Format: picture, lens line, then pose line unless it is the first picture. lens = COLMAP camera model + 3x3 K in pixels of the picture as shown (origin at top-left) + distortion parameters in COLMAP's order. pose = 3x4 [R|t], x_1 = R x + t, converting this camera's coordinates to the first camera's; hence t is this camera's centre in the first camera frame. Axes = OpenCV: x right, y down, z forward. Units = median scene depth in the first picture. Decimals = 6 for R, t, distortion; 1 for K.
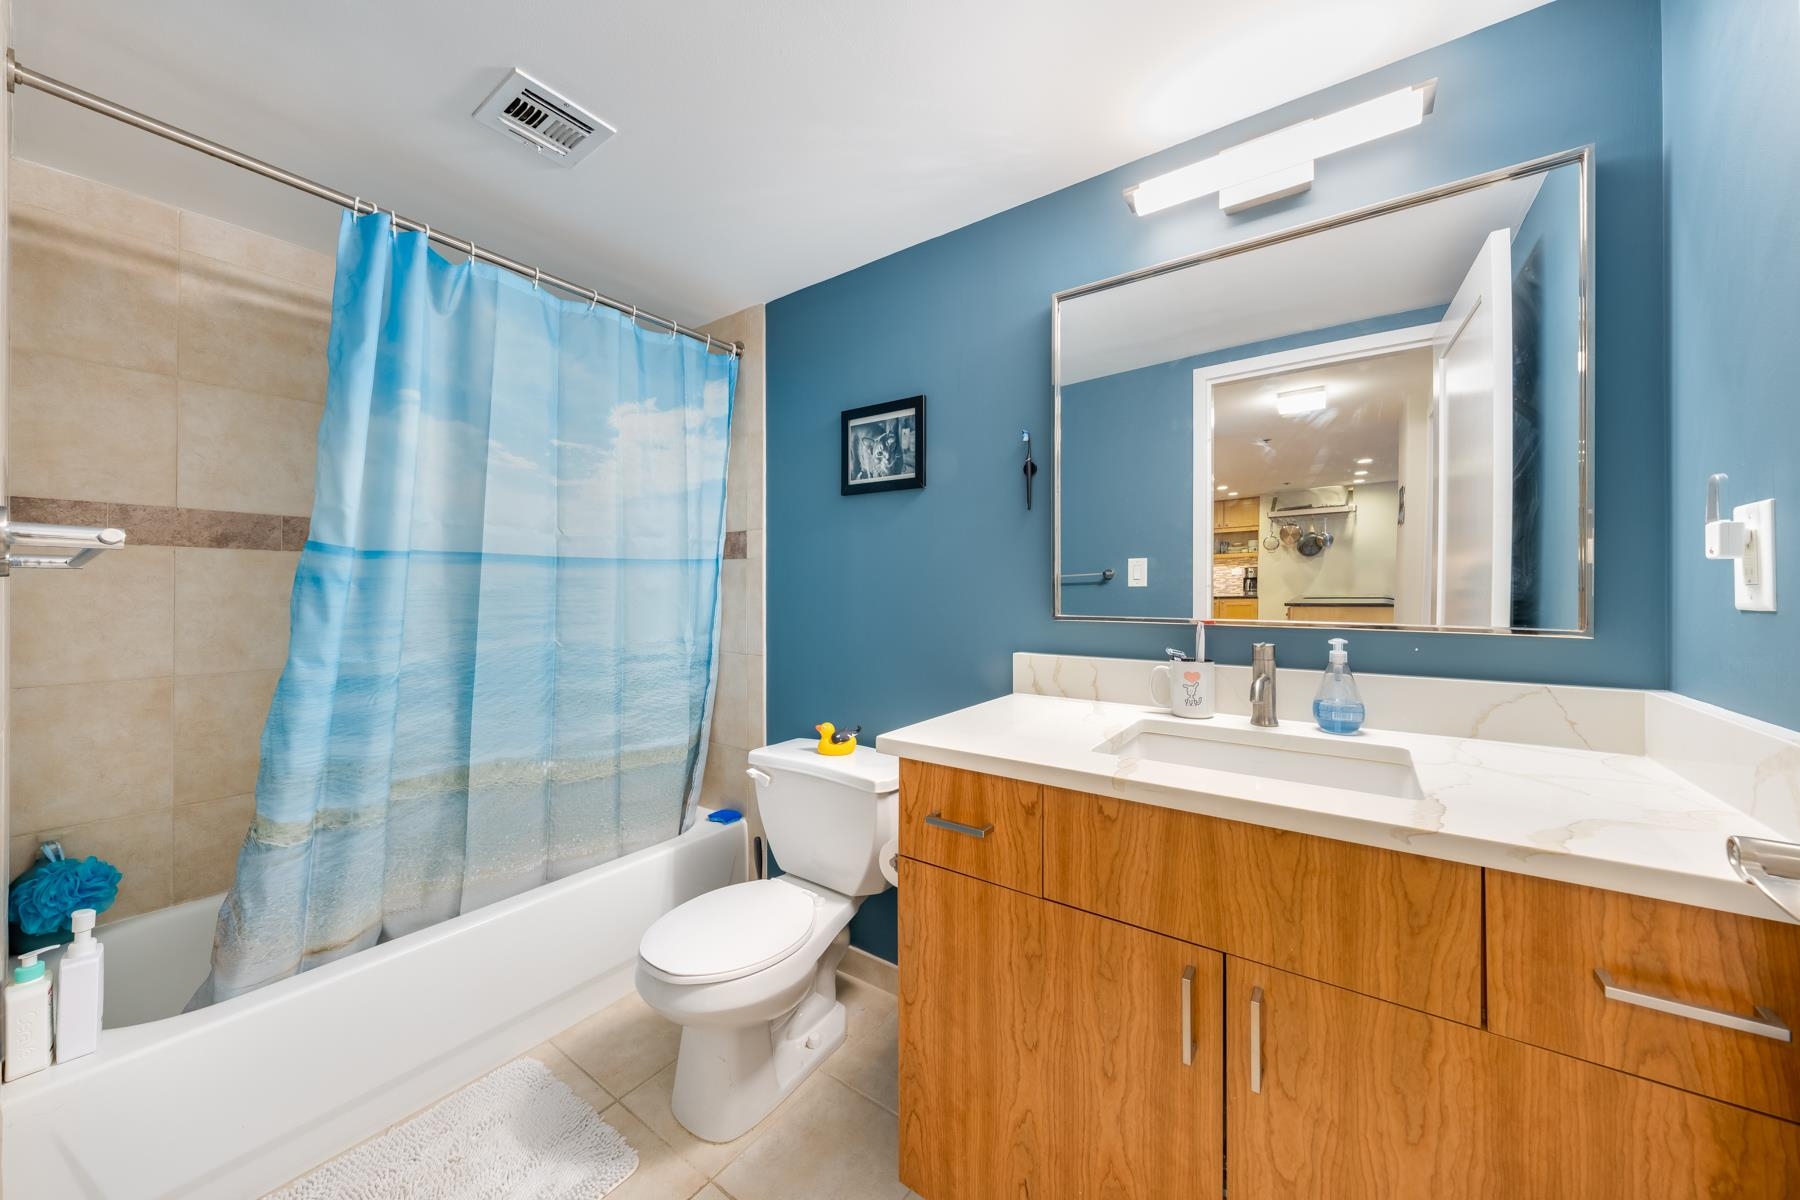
lens RADIAL K [[624.7, 0, 897.3], [0, 624.7, 580.7], [0, 0, 1]] dist [-0.000895, -0.000244]
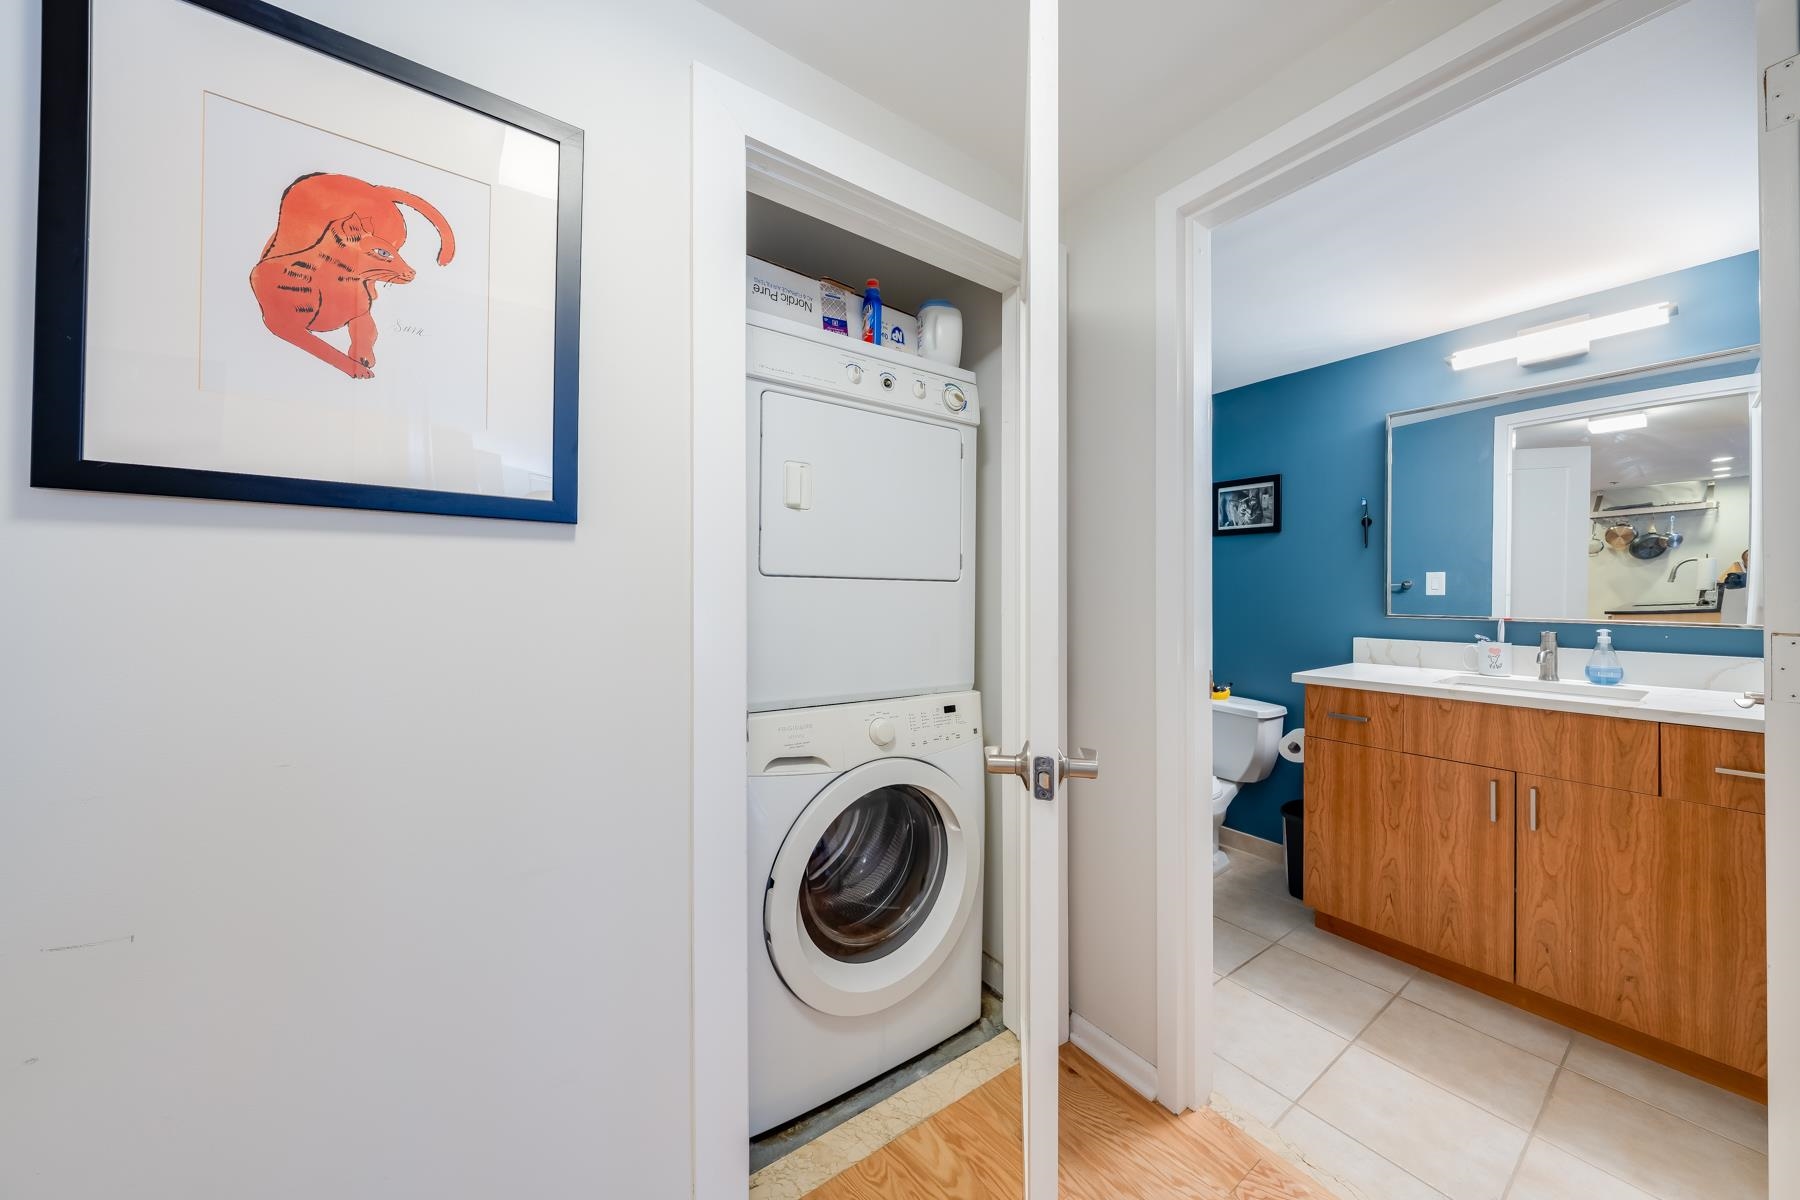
lens RADIAL K [[605.0, 0, 908.7], [0, 605.0, 588.7], [0, 0, 1]] dist [-0.000057, 0.000224]
pose [[0.949860, 0.001517, -0.312672, -0.606488], [0.000915, 0.999970, 0.007630, -0.032738], [0.312674, -0.007533, 0.949831, -1.218375]]
